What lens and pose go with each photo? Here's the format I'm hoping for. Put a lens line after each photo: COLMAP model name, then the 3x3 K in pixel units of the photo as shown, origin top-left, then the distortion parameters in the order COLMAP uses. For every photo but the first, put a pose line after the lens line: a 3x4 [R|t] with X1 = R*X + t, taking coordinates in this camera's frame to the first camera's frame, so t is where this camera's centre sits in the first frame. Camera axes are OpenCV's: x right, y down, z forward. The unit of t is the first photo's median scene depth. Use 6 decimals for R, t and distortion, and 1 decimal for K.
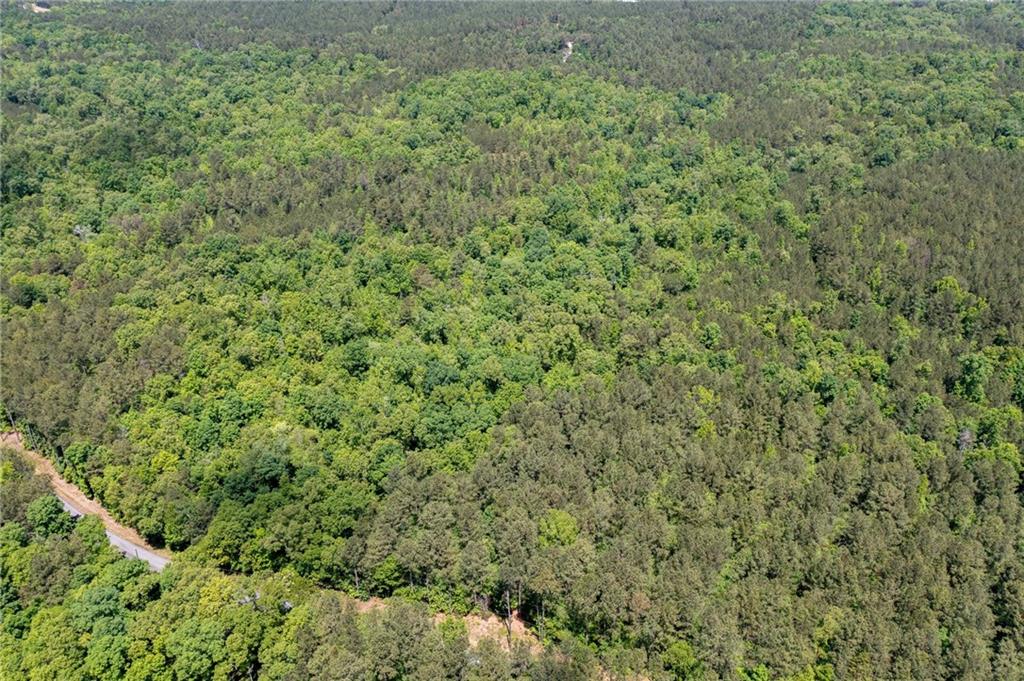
lens RADIAL K [[817.5, 0, 509.6], [0, 817.5, 322.4], [0, 0, 1]] dist [-0.016715, 0.001423]
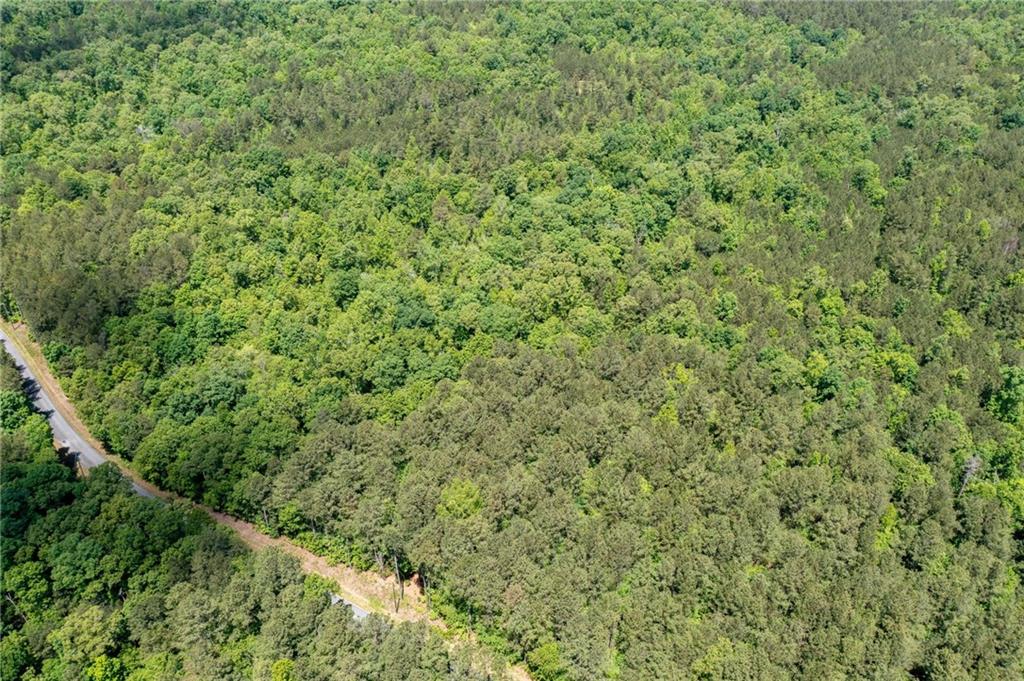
lens RADIAL K [[817.5, 0, 509.6], [0, 817.5, 322.4], [0, 0, 1]] dist [-0.016715, 0.001423]
pose [[0.978507, 0.119661, -0.167941, 0.164781], [-0.103264, 0.989284, 0.103217, -0.034770], [0.178493, -0.083656, 0.980379, 0.069906]]
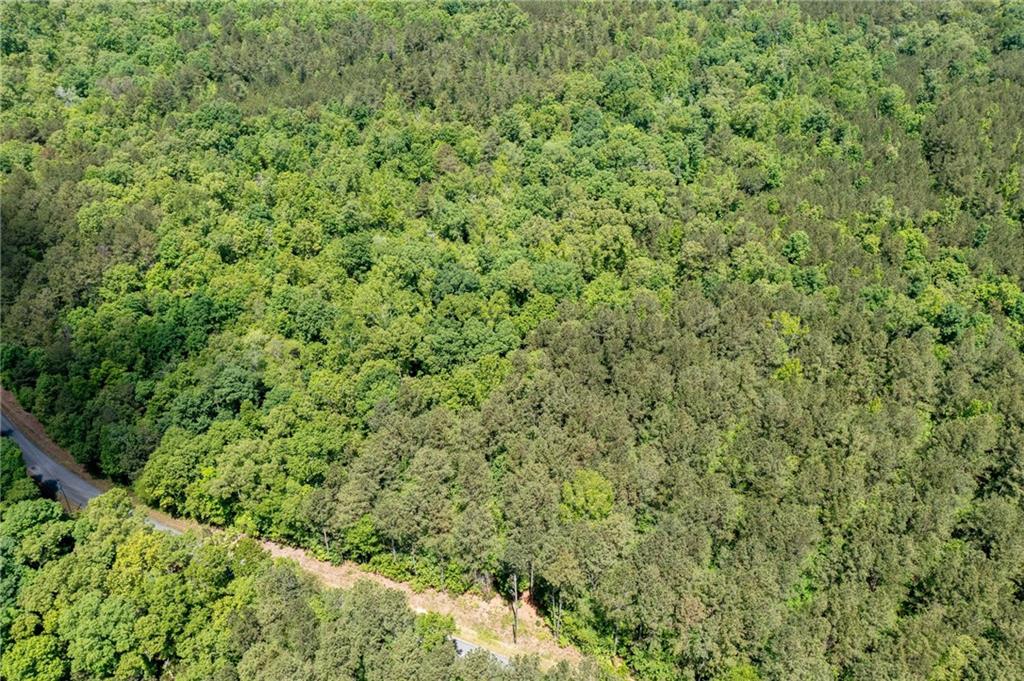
lens RADIAL K [[817.5, 0, 509.6], [0, 817.5, 322.4], [0, 0, 1]] dist [-0.016715, 0.001423]
pose [[0.997015, 0.050912, -0.058035, 0.015853], [-0.043383, 0.991293, 0.124325, 0.002159], [0.063860, -0.121436, 0.990543, 0.178259]]
